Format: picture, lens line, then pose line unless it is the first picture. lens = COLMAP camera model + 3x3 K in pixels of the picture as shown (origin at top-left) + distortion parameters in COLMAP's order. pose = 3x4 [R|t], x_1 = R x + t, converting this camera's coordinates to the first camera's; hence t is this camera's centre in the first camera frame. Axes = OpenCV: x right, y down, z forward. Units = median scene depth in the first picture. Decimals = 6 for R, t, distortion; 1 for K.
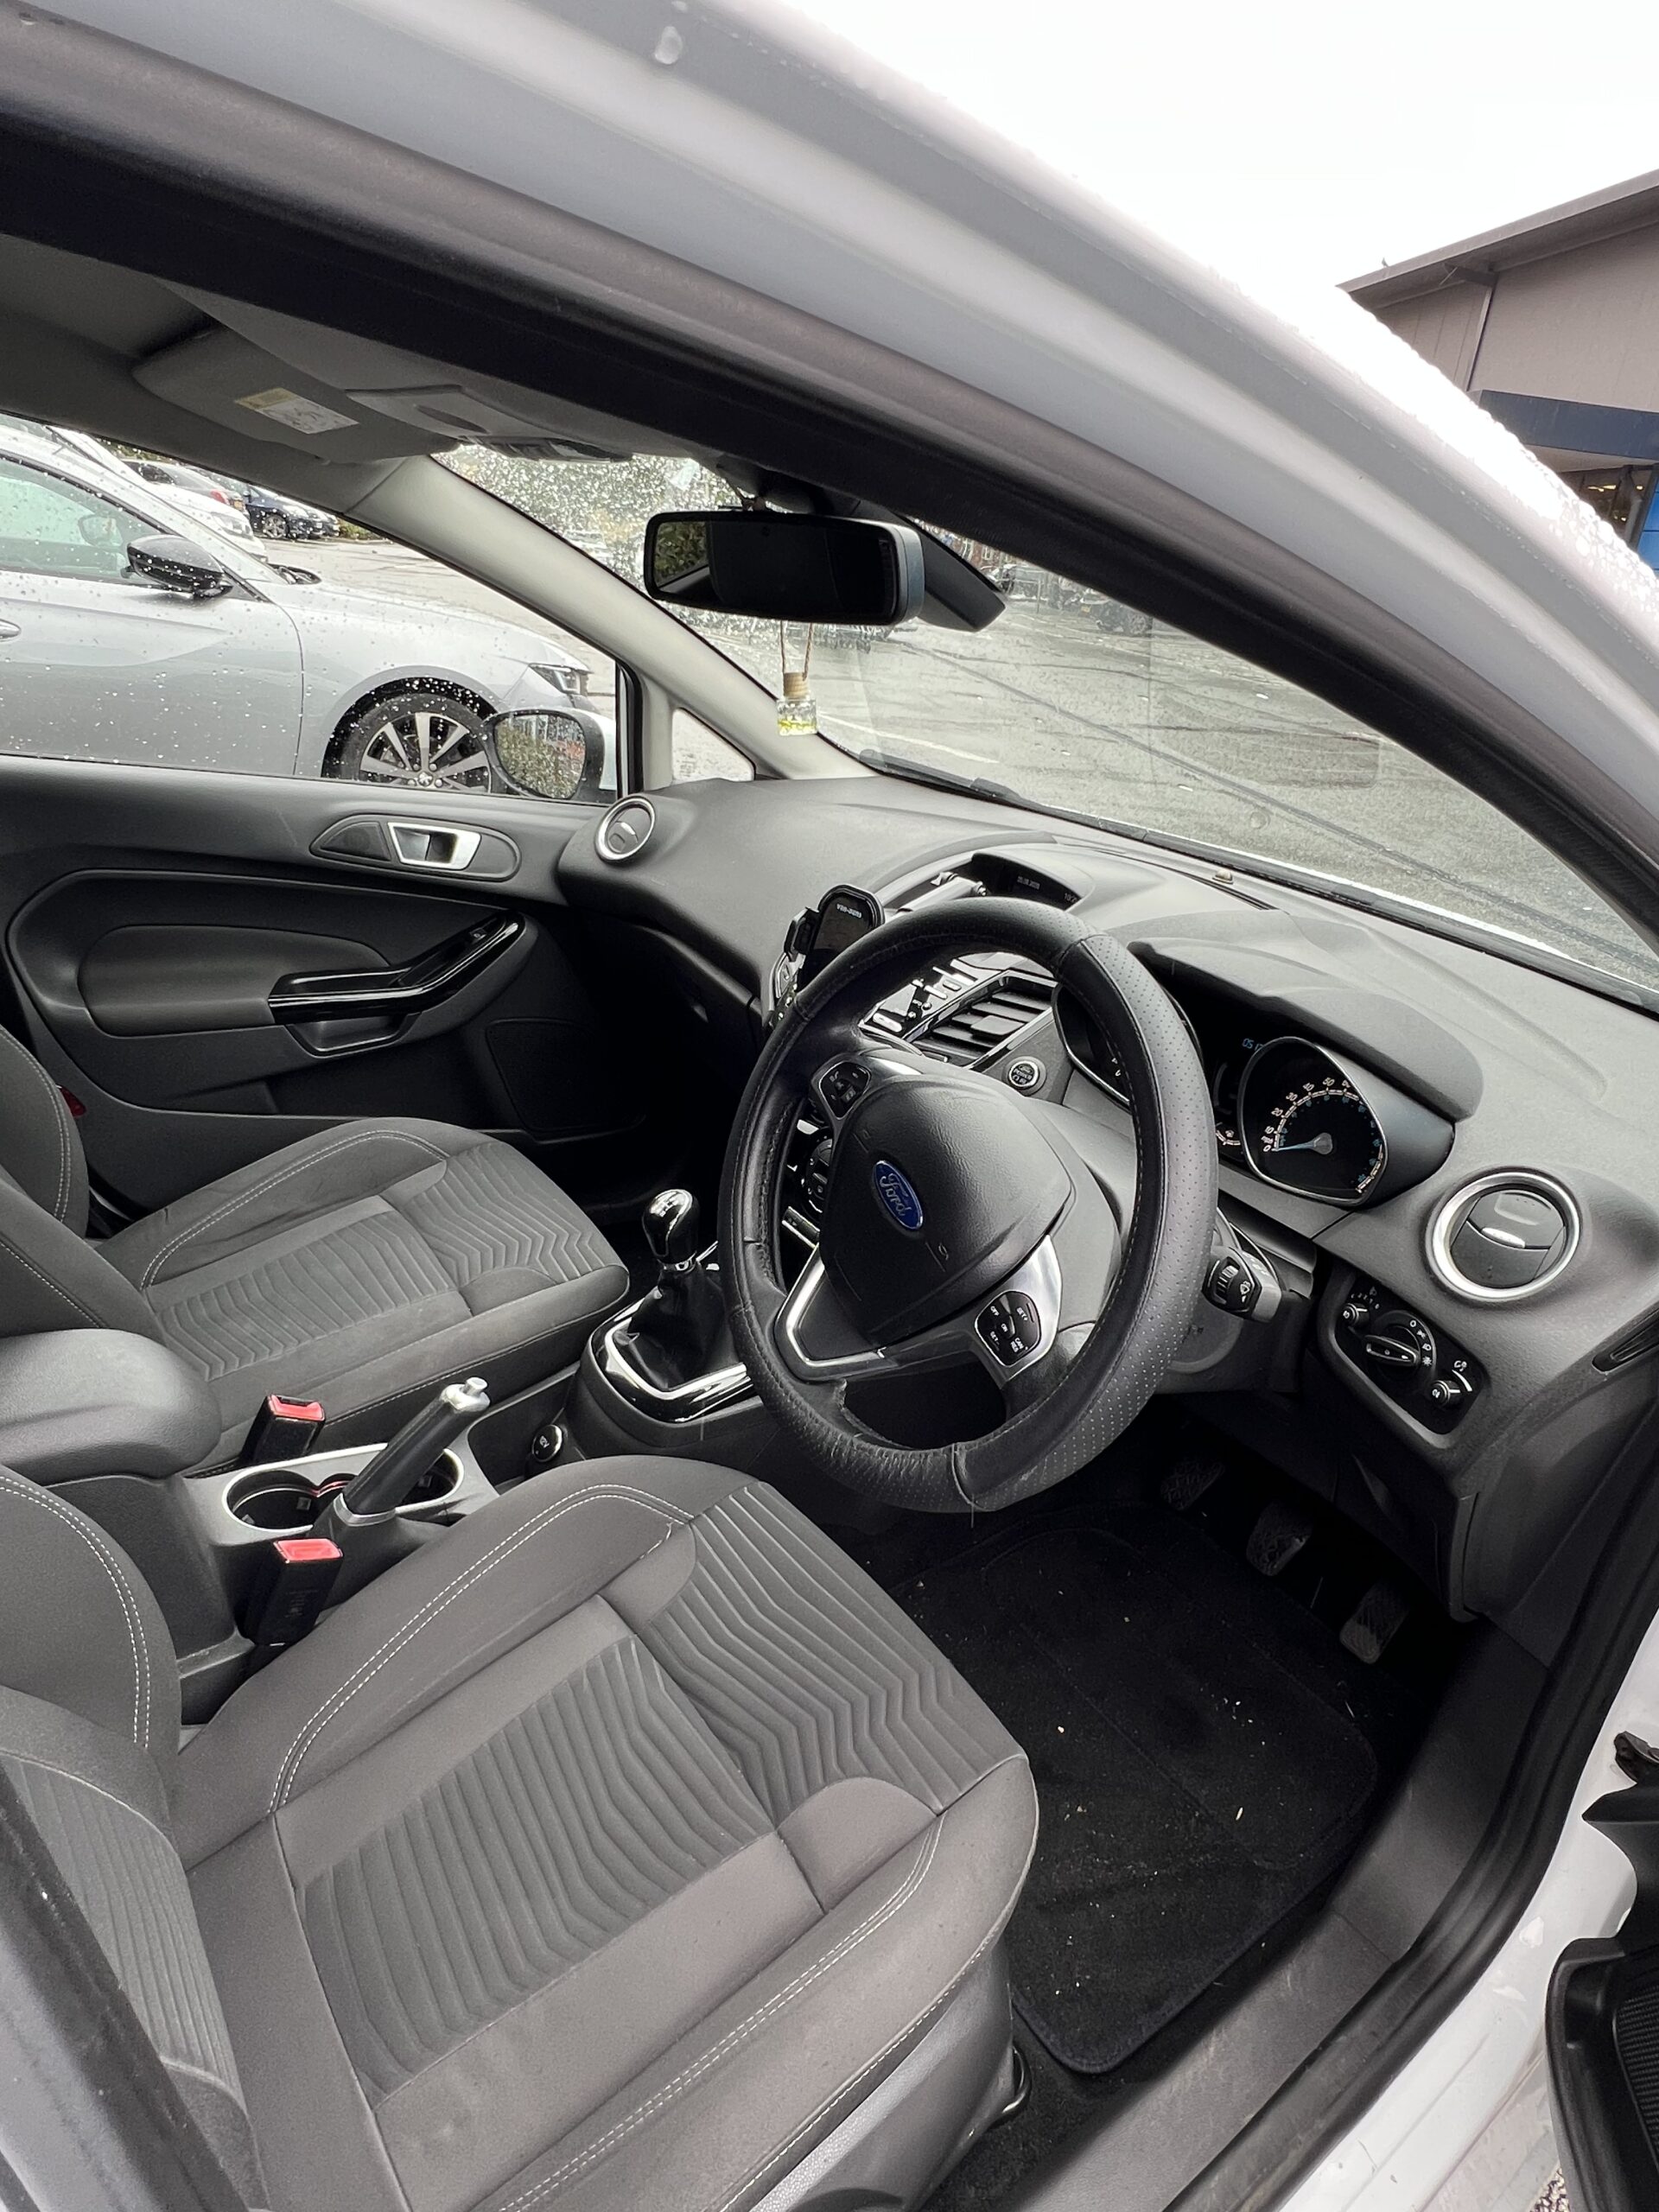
lens RADIAL K [[1234.8, 0, 818.8], [0, 1234.8, 1111.9], [0, 0, 1]] dist [-0.001011, -0.000971]
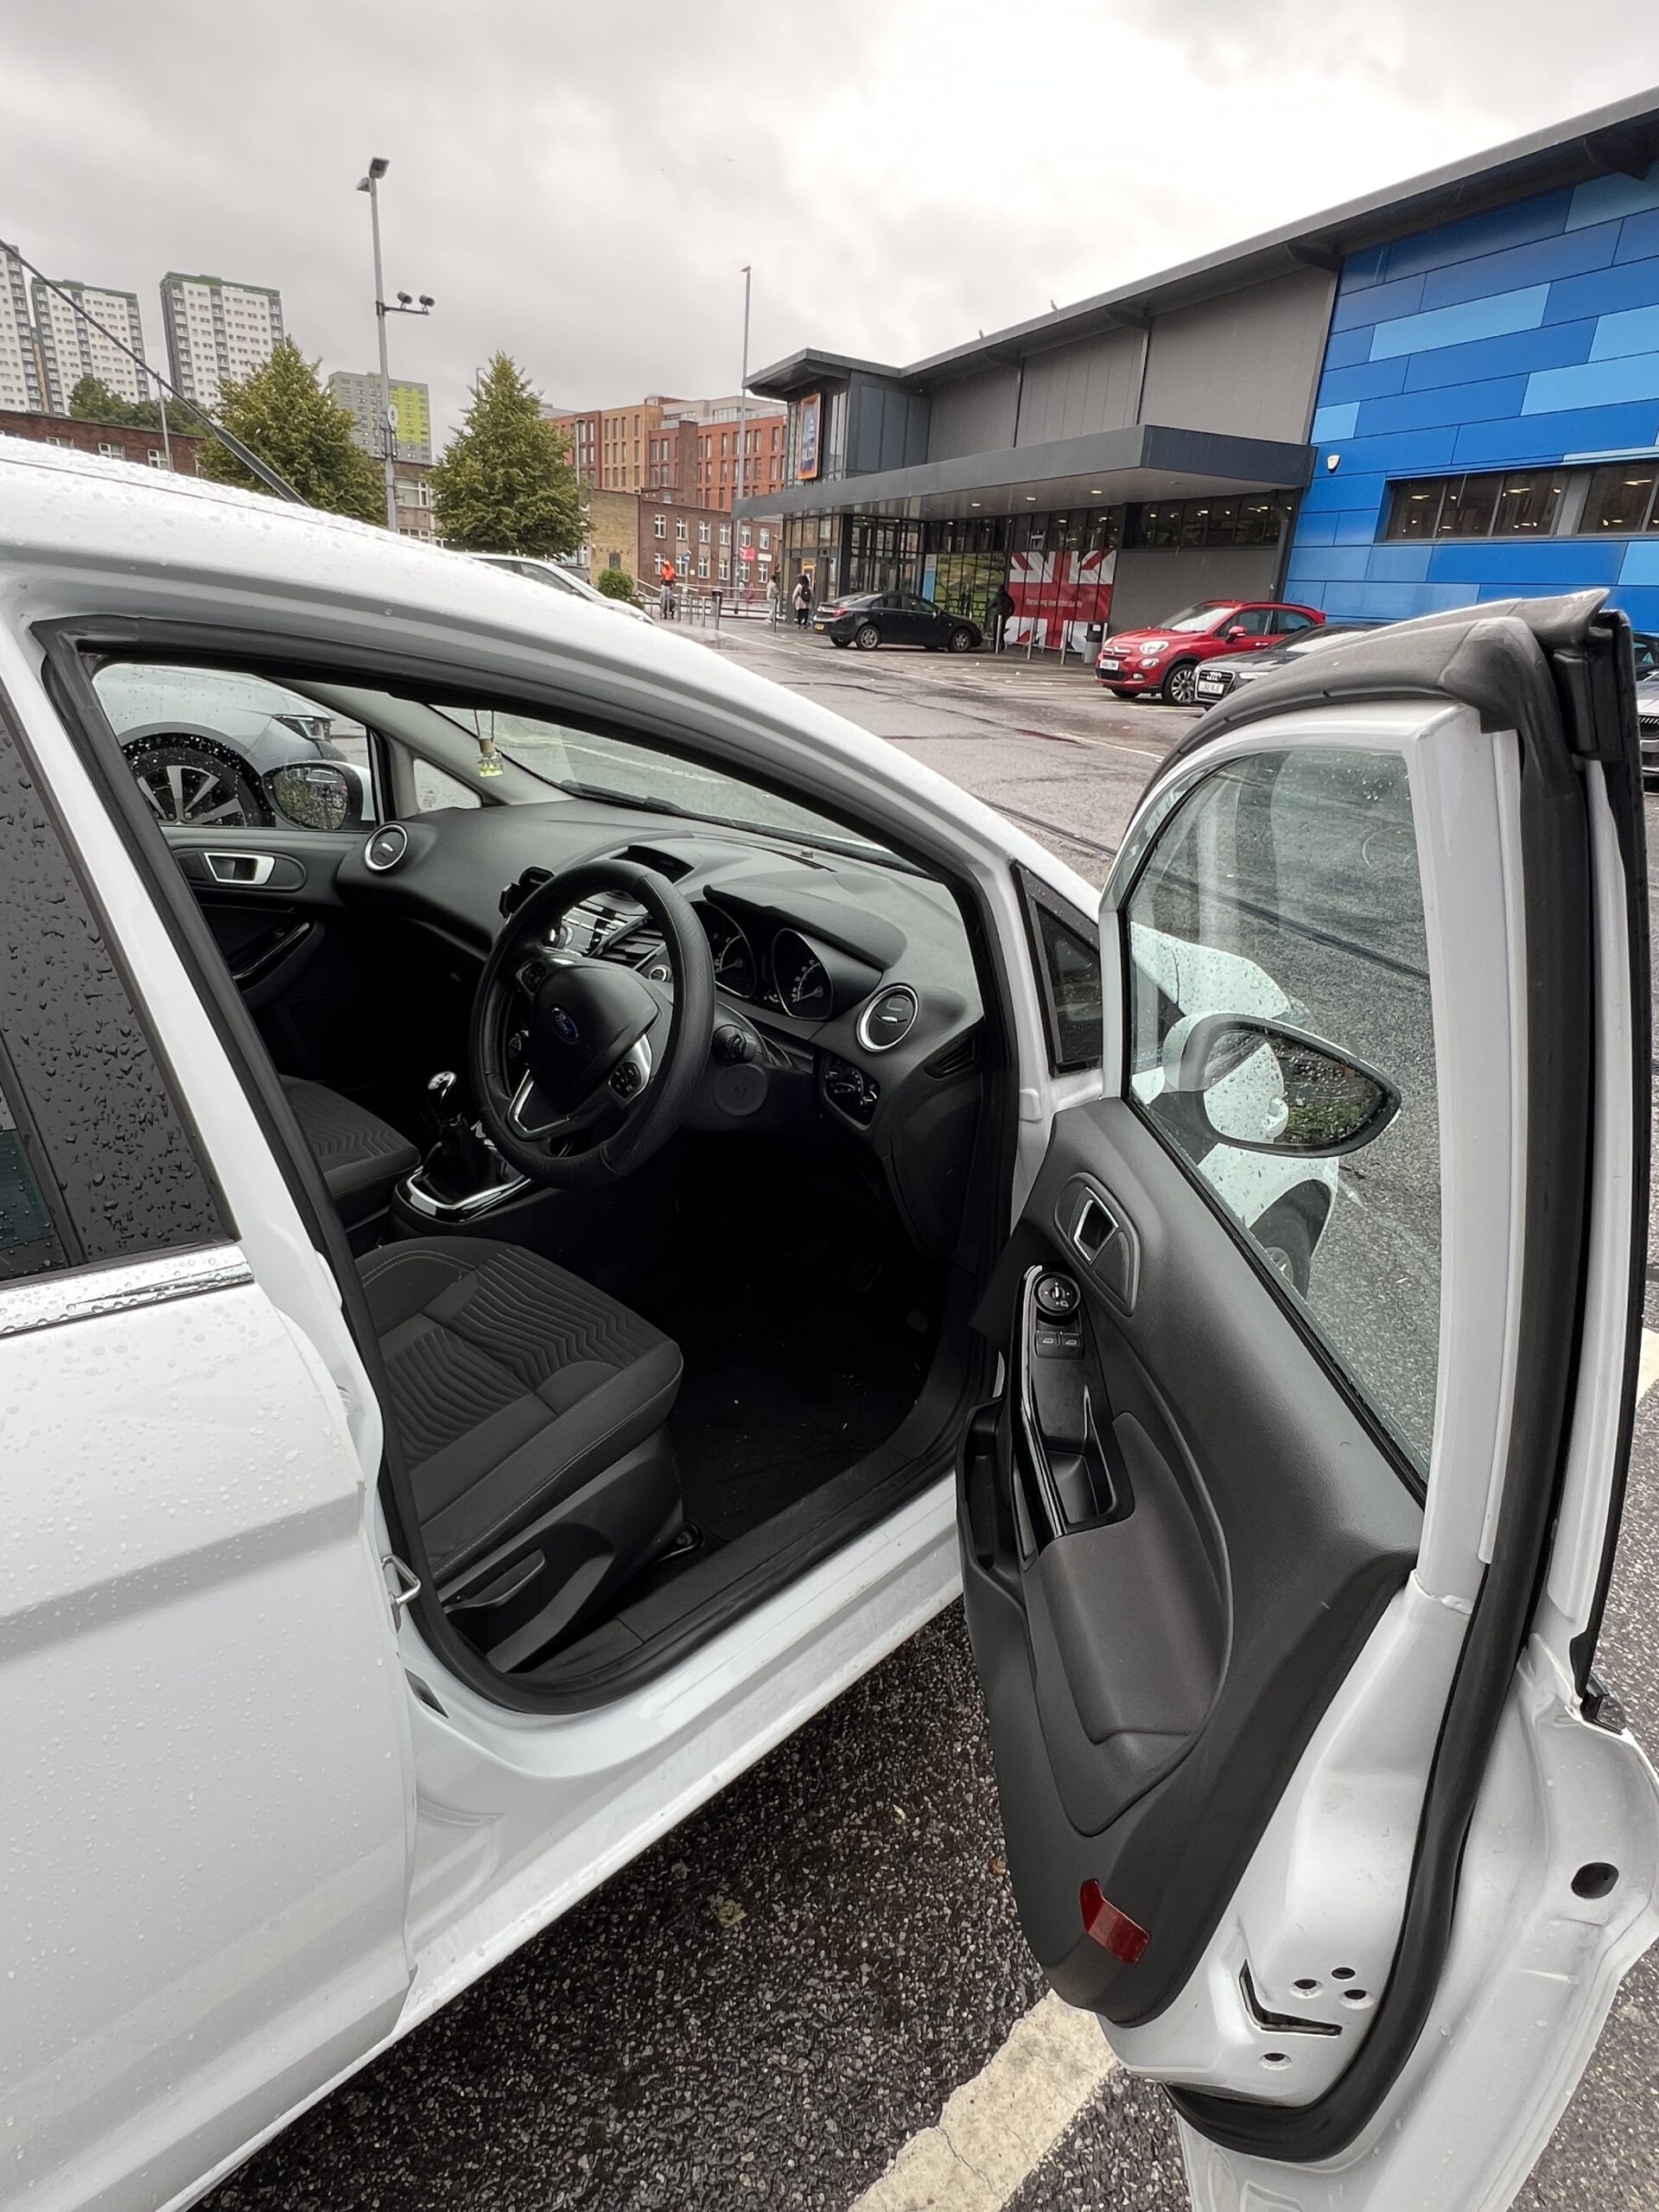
lens RADIAL K [[1234.8, 0, 818.8], [0, 1234.8, 1111.9], [0, 0, 1]] dist [-0.001011, -0.000971]
pose [[0.980868, -0.098370, 0.167994, 0.079092], [0.101140, 0.994840, -0.007993, 0.173252], [-0.166341, 0.024831, 0.985756, -0.598723]]
